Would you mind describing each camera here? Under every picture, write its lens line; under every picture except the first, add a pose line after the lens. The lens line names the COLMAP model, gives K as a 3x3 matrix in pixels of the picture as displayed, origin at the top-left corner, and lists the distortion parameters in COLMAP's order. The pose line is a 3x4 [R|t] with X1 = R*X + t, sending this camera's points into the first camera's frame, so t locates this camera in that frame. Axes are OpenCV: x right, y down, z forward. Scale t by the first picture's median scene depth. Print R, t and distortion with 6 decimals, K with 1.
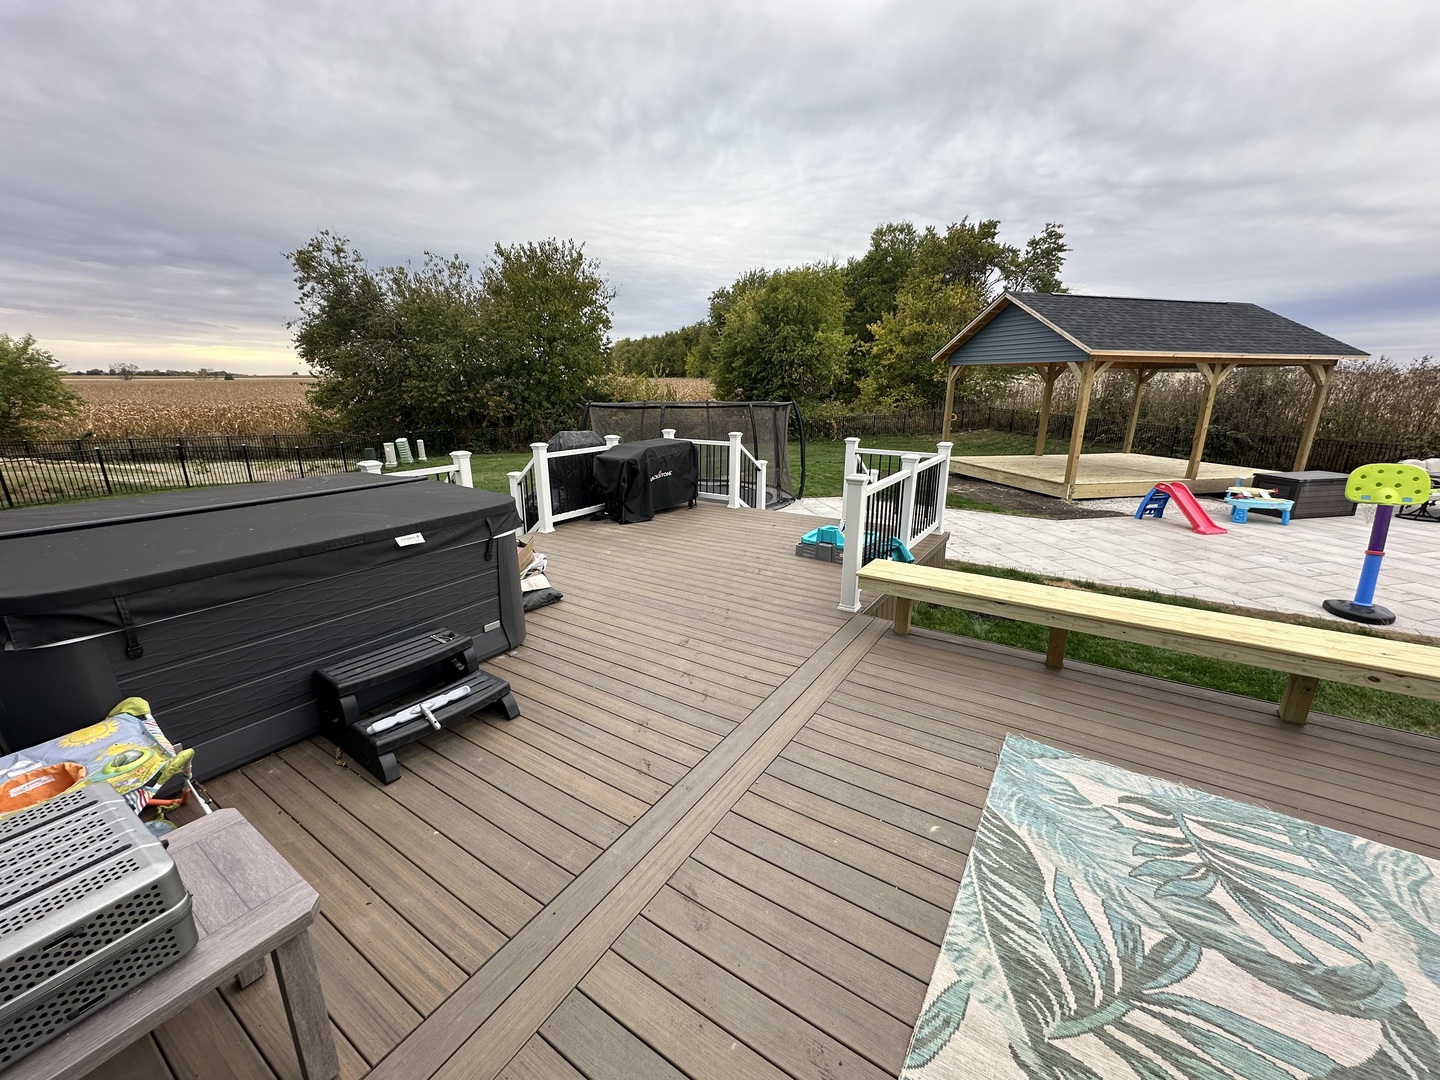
lens RADIAL K [[572.1, 0, 720.0], [0, 572.1, 540.0], [0, 0, 1]] dist [0.000679, 0.000028]
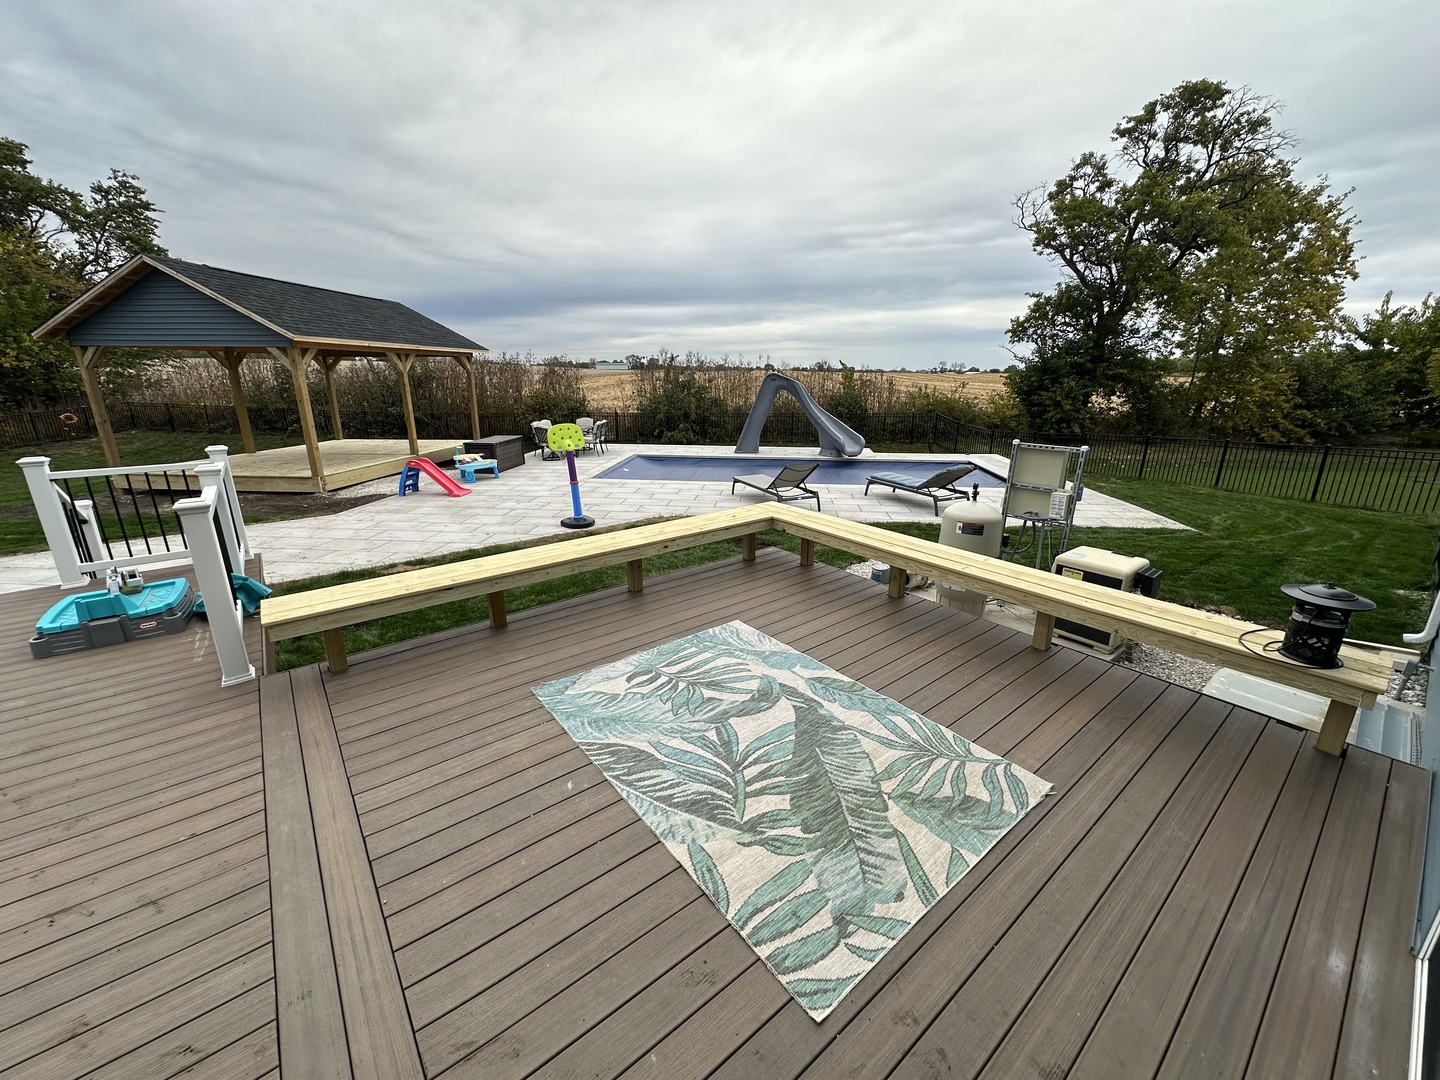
lens RADIAL K [[575.4, 0, 720.0], [0, 575.4, 540.0], [0, 0, 1]] dist [-0.000843, 0.000069]
pose [[0.317269, -0.268390, 0.909564, -0.257217], [0.250859, 0.948703, 0.192435, -0.046684], [-0.914555, 0.167119, 0.368322, 0.170233]]
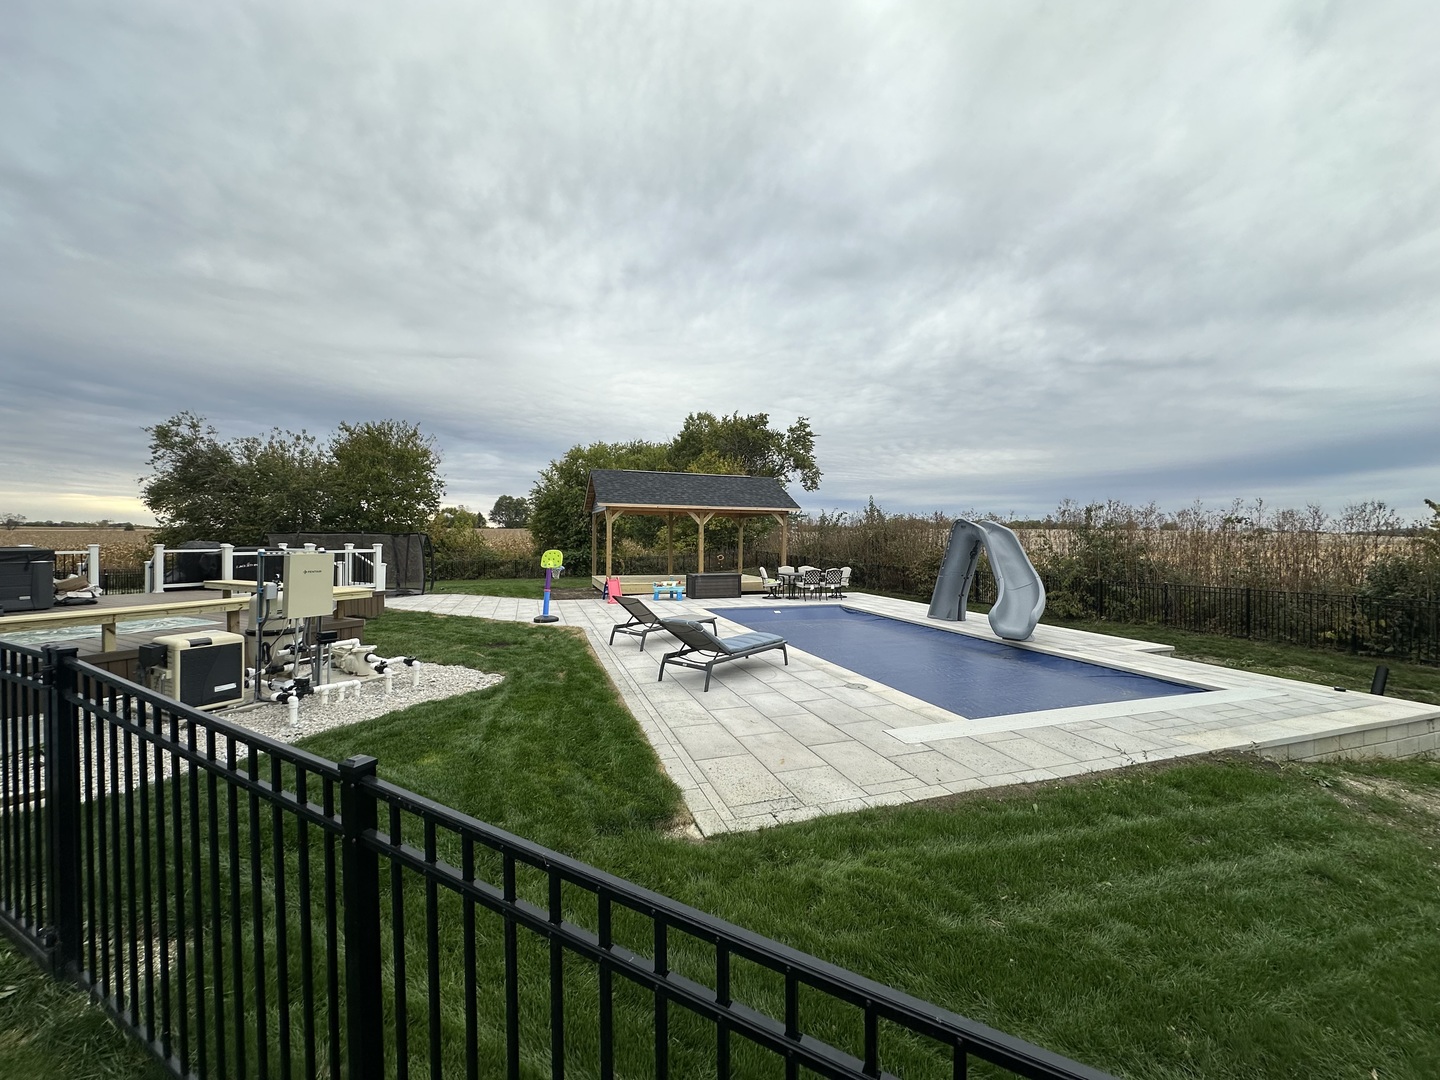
lens RADIAL K [[572.1, 0, 720.0], [0, 572.1, 540.0], [0, 0, 1]] dist [0.000679, 0.000028]
pose [[0.994574, 0.004095, 0.103955, 2.441712], [0.023160, 0.965436, -0.259611, 0.638682], [-0.101425, 0.260610, 0.960102, -1.824804]]
